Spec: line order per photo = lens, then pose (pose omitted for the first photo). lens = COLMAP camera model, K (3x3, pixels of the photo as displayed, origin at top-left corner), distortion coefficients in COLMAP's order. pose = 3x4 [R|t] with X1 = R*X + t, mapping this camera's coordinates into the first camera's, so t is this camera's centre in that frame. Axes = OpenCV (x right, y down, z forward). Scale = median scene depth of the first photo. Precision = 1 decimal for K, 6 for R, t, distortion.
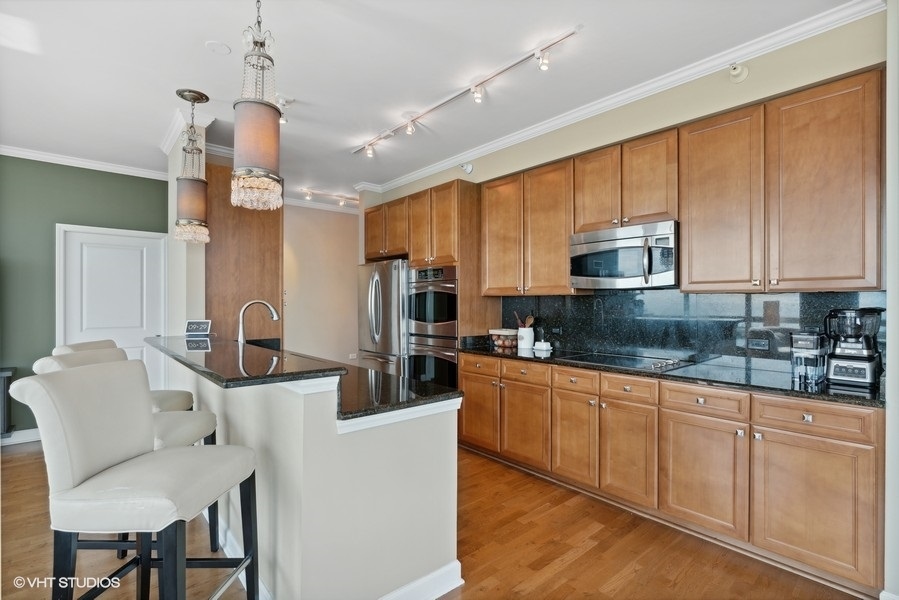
lens RADIAL K [[429.0, 0, 449.5], [0, 429.0, 300.0], [0, 0, 1]] dist [-0.000436, -0.000194]
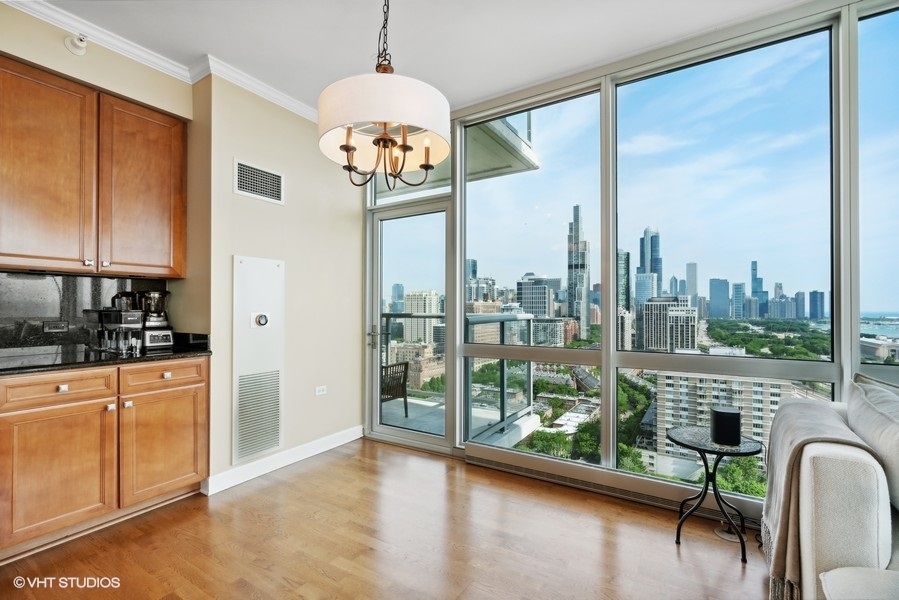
lens RADIAL K [[403.4, 0, 449.5], [0, 403.4, 300.0], [0, 0, 1]] dist [0.000416, 0.000017]
pose [[-0.301322, 0.018027, 0.953352, -0.486262], [-0.003256, 0.999796, -0.019934, 0.069270], [-0.953517, -0.009111, -0.301202, 0.514988]]
